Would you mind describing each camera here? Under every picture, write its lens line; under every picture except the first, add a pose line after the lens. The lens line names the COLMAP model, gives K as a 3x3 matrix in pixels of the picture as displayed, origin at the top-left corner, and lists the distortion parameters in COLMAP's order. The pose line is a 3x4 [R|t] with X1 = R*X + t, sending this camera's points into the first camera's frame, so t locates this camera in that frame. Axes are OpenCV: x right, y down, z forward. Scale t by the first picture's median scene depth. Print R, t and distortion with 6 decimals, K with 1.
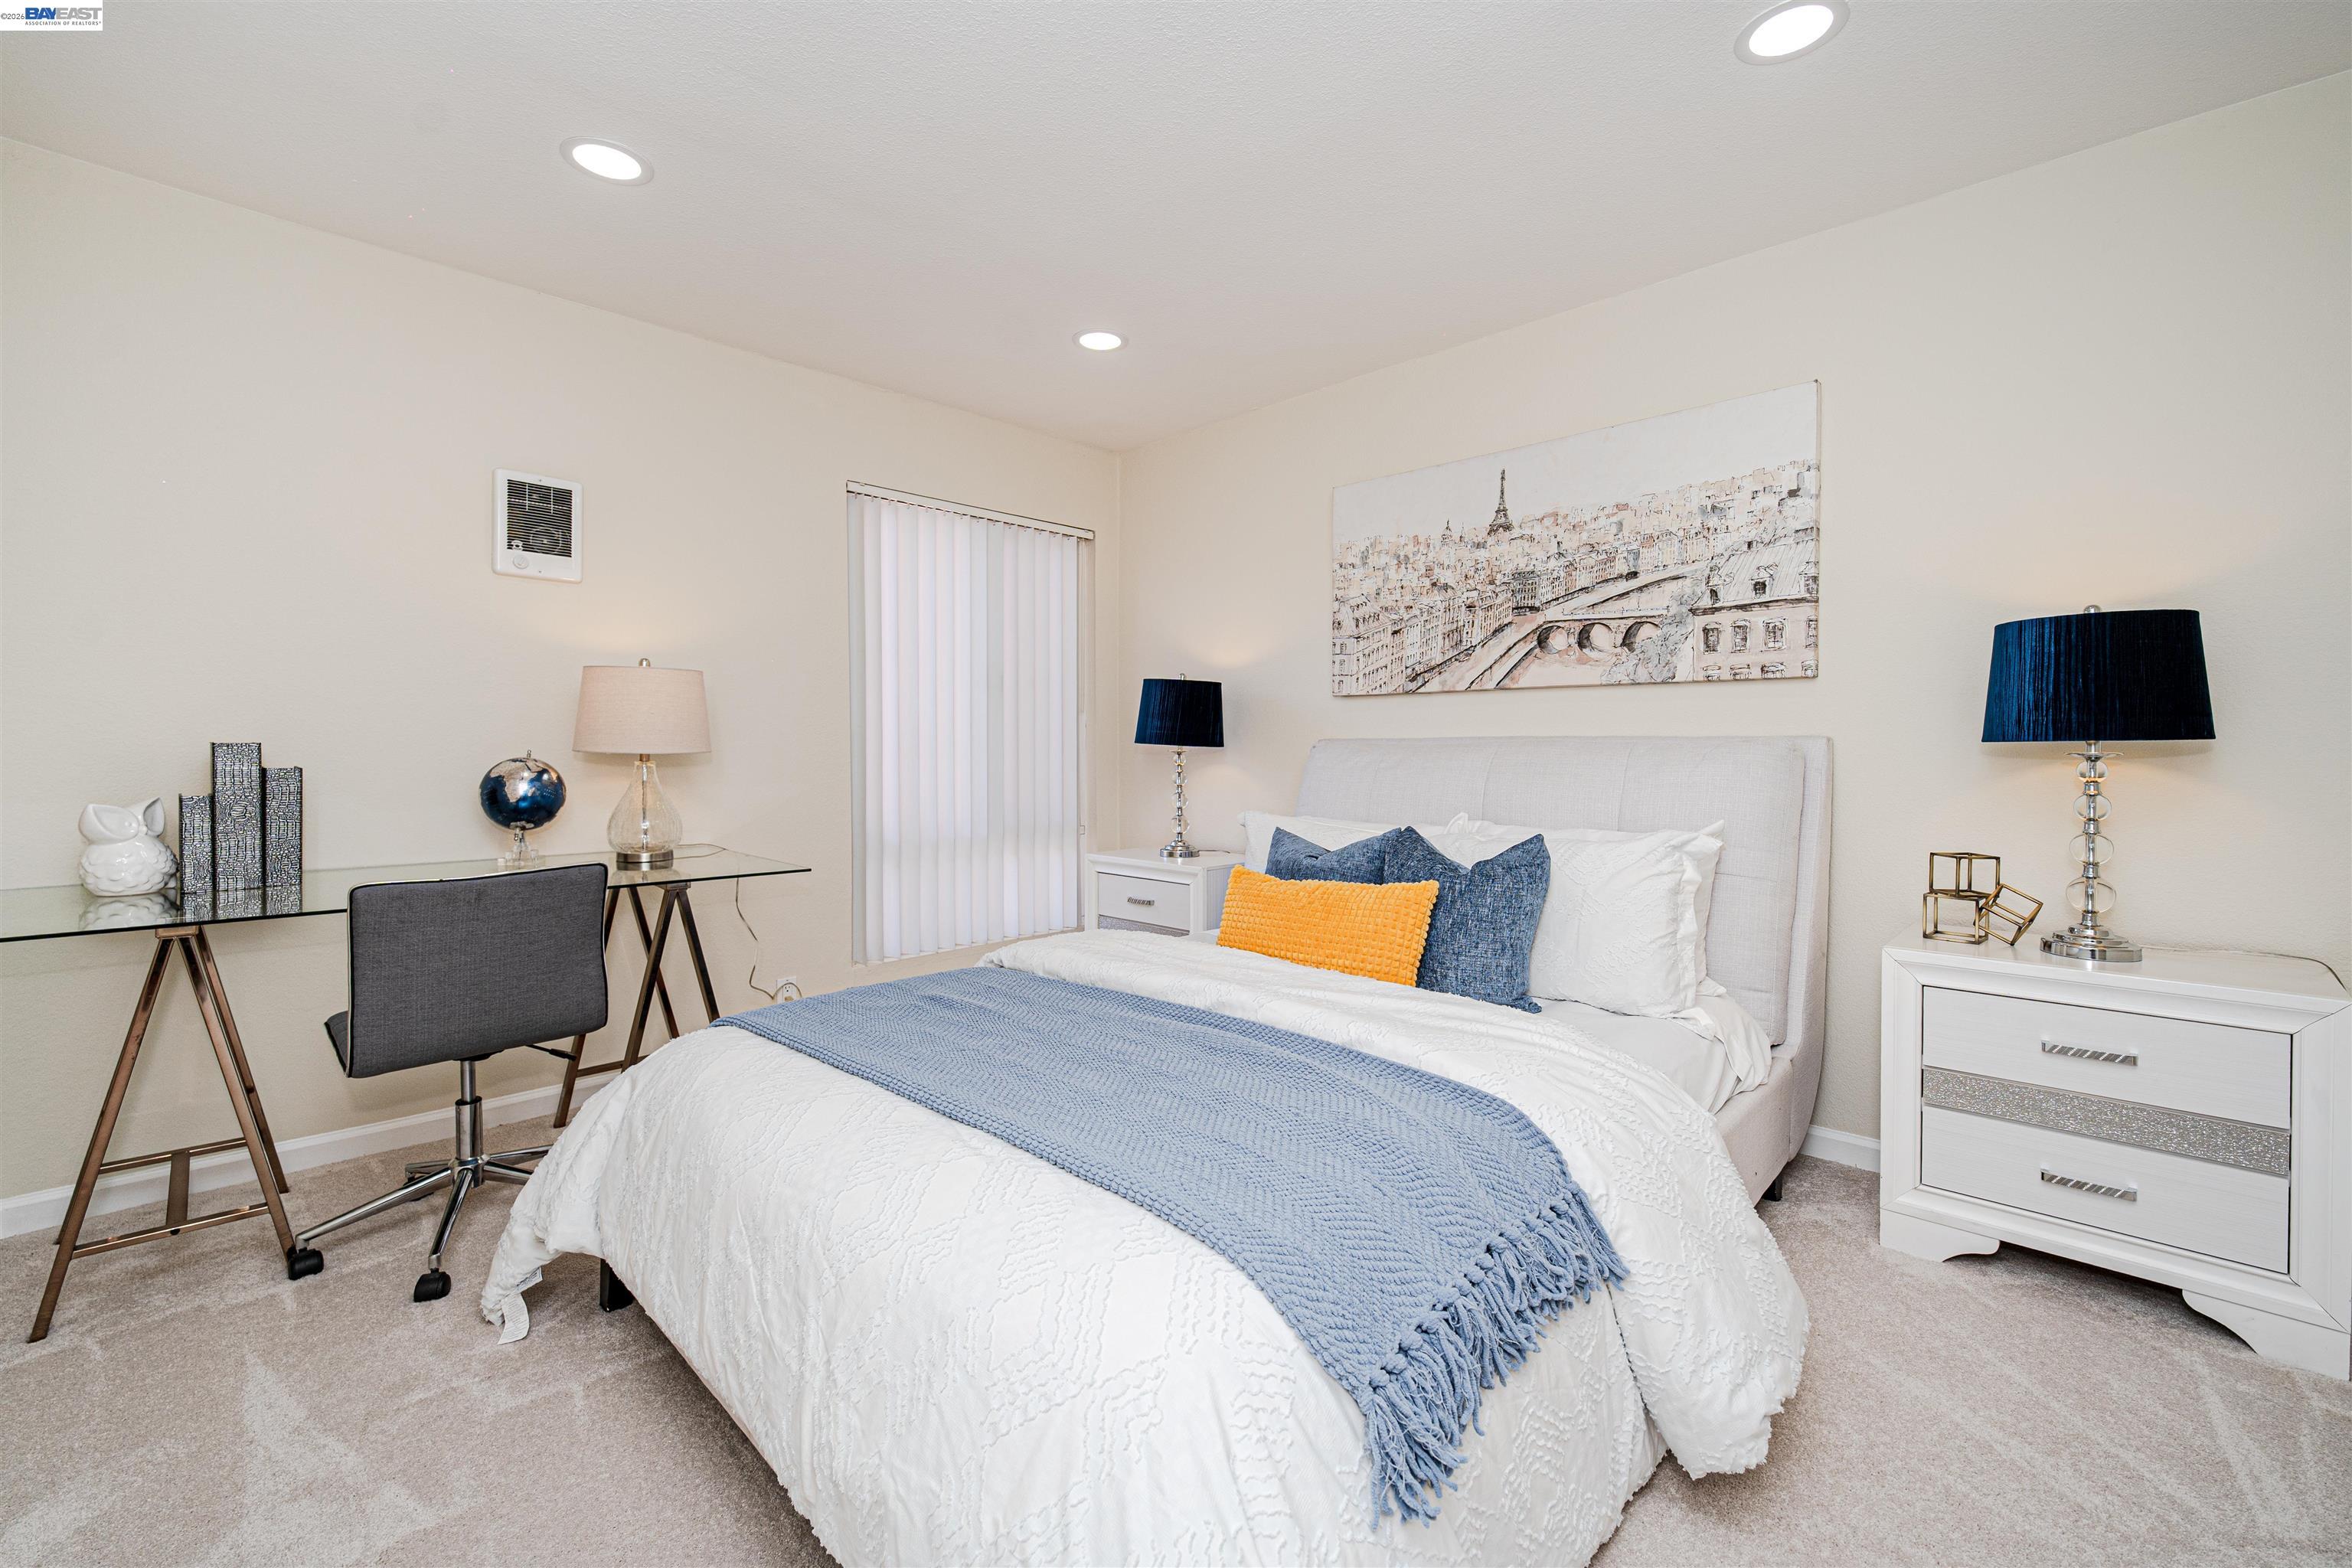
lens RADIAL K [[960.4, 0, 1176.0], [0, 960.4, 784.0], [0, 0, 1]] dist [0.000556, -0.000185]
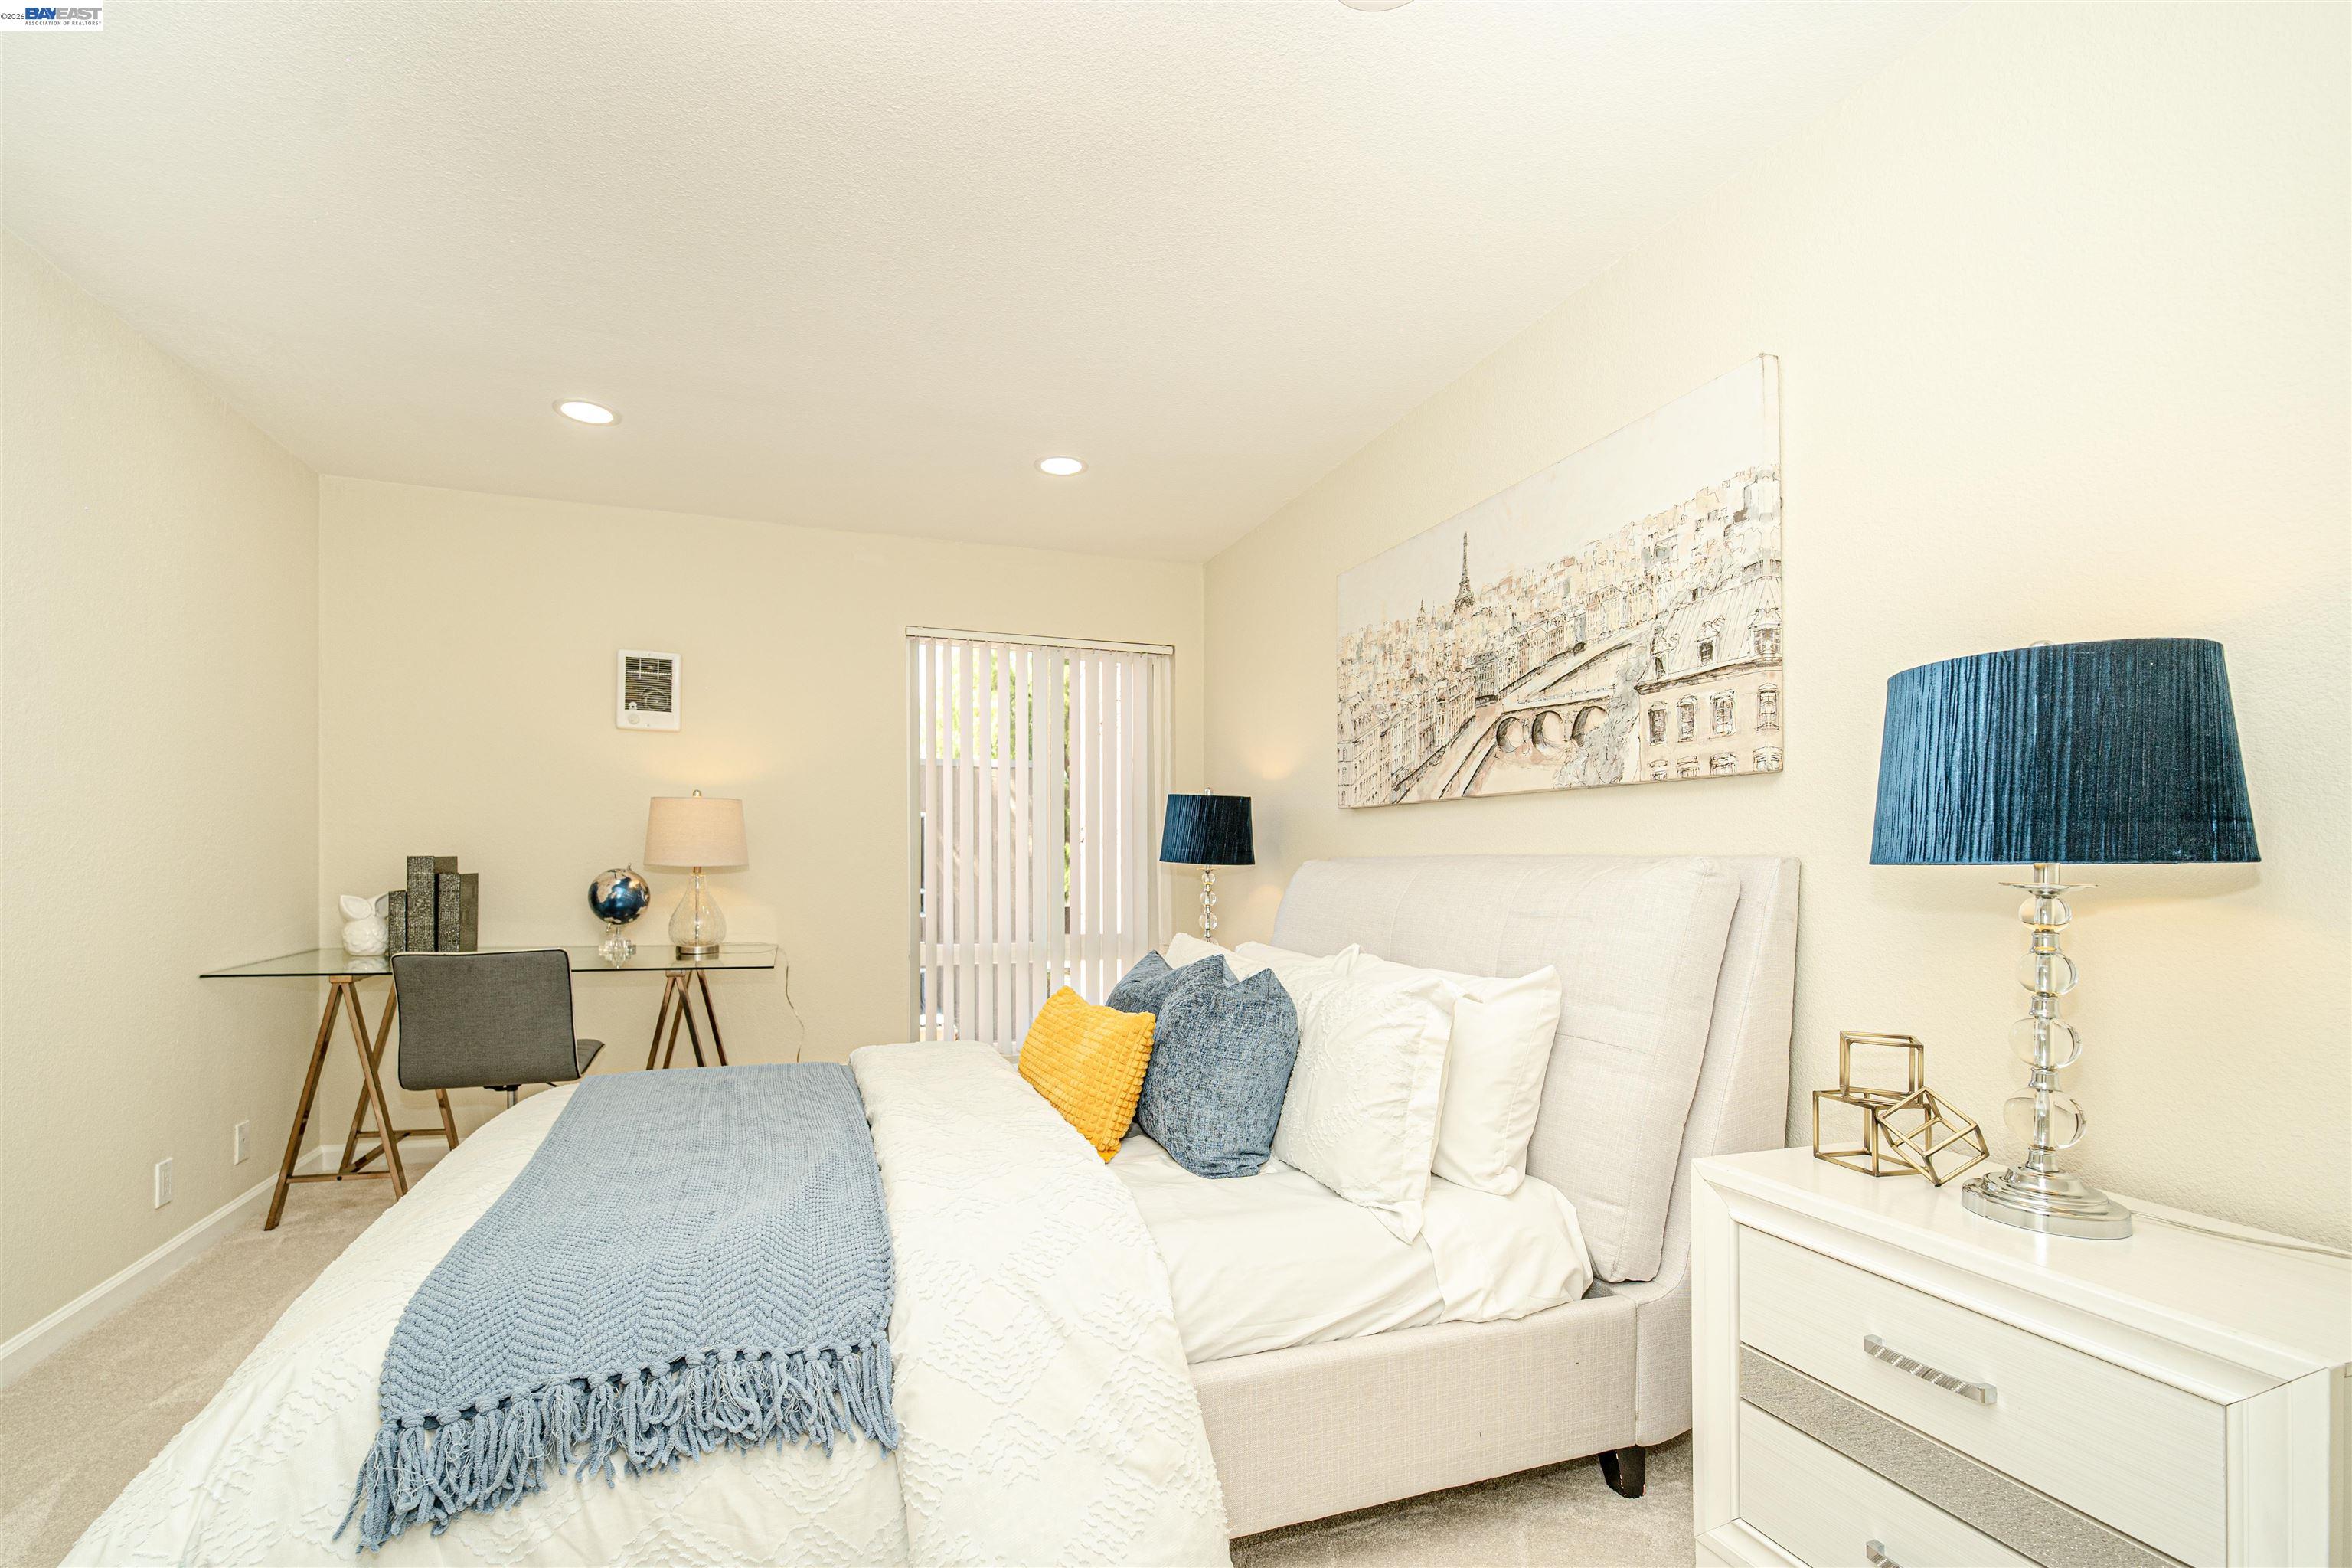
lens RADIAL K [[986.4, 0, 1095.5], [0, 986.4, 878.7], [0, 0, 1]] dist [0.003217, 0.000089]
pose [[0.881987, 0.014843, -0.471041, 0.499601], [-0.026107, 0.999508, -0.017388, -0.006723], [0.470551, 0.027634, 0.881940, 0.116330]]
